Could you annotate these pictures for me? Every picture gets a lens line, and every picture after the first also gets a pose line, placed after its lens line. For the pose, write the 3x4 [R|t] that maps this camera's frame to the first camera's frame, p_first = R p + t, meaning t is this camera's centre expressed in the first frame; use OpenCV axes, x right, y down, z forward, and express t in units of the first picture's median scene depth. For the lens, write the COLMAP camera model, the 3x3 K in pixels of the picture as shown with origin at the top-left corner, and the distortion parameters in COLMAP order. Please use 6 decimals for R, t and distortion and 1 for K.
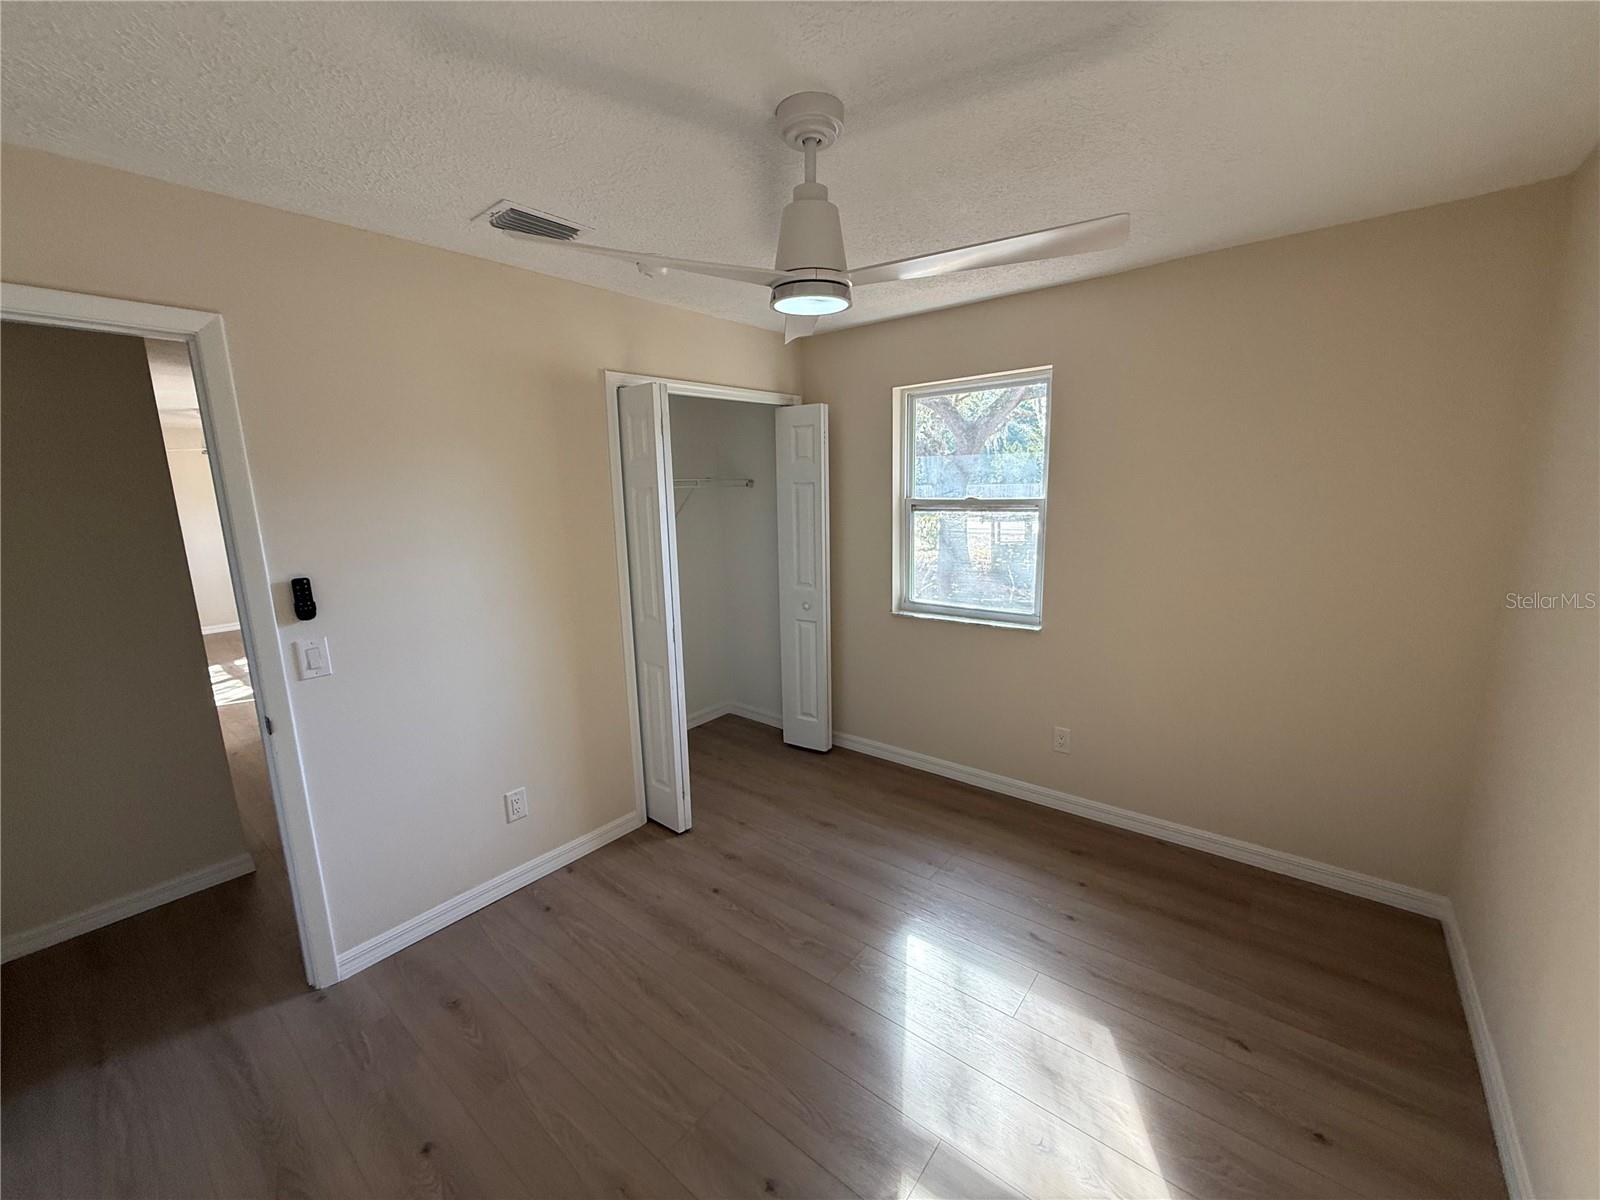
lens RADIAL K [[638.4, 0, 804.7], [0, 638.4, 595.6], [0, 0, 1]] dist [0.001002, -0.000044]
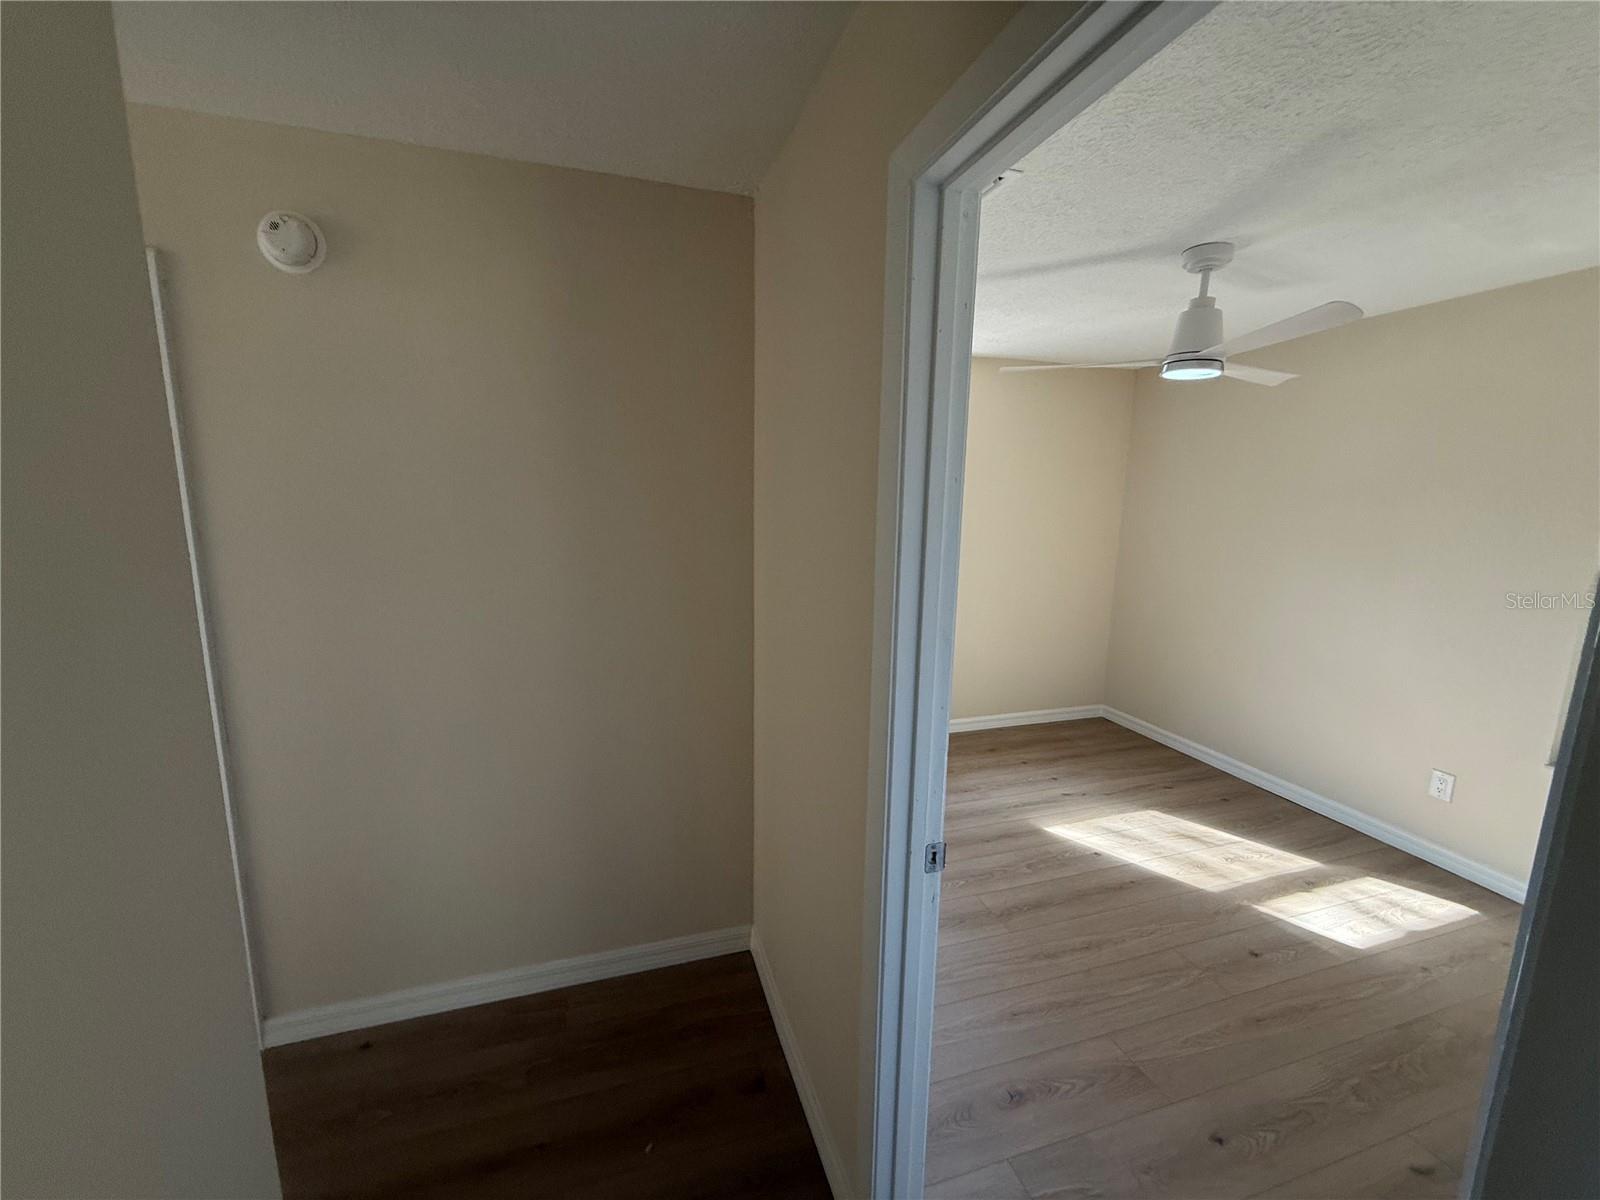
lens RADIAL K [[638.4, 0, 796.2], [0, 638.4, 606.5], [0, 0, 1]] dist [0.001002, -0.000044]
pose [[0.551918, -0.110367, 0.826563, -1.330480], [0.111095, 0.992099, 0.058289, -0.071431], [-0.826465, 0.059657, 0.559818, 0.738602]]
